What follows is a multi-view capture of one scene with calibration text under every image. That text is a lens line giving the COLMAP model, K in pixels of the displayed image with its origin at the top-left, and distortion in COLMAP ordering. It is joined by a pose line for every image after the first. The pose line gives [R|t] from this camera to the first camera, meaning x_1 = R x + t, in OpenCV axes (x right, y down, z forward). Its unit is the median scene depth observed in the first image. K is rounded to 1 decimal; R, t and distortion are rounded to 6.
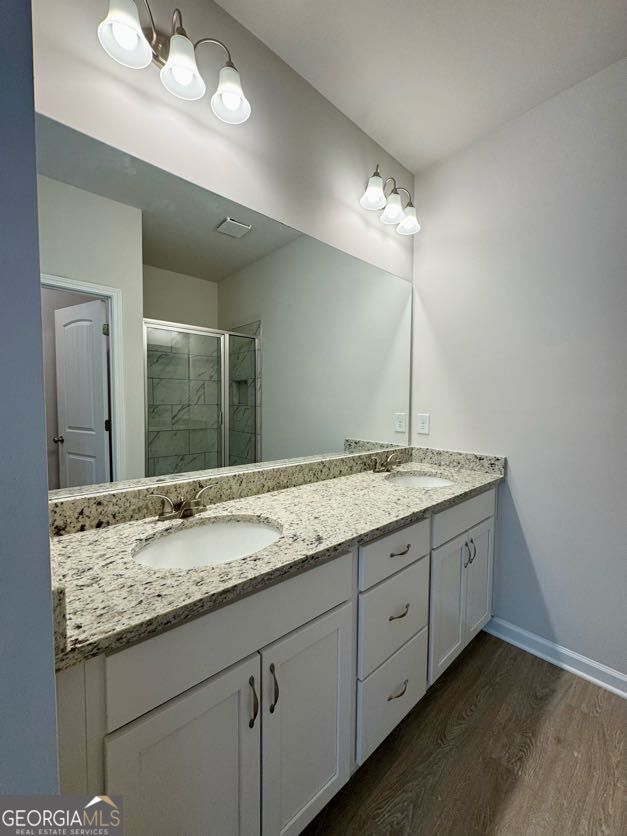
lens RADIAL K [[332.1, 0, 313.5], [0, 332.1, 418.0], [0, 0, 1]] dist [0.000322, -0.000031]
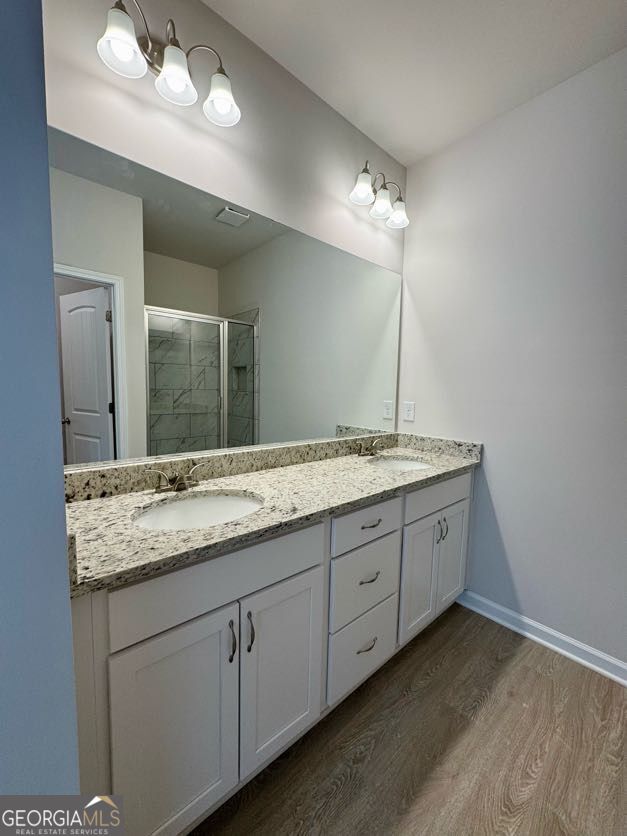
lens RADIAL K [[332.1, 0, 313.5], [0, 332.1, 418.0], [0, 0, 1]] dist [0.000322, -0.000031]
pose [[0.999810, 0.016456, -0.010422, 0.070262], [-0.016015, 0.999029, 0.041043, 0.000287], [0.011087, -0.040868, 0.999103, -0.100713]]
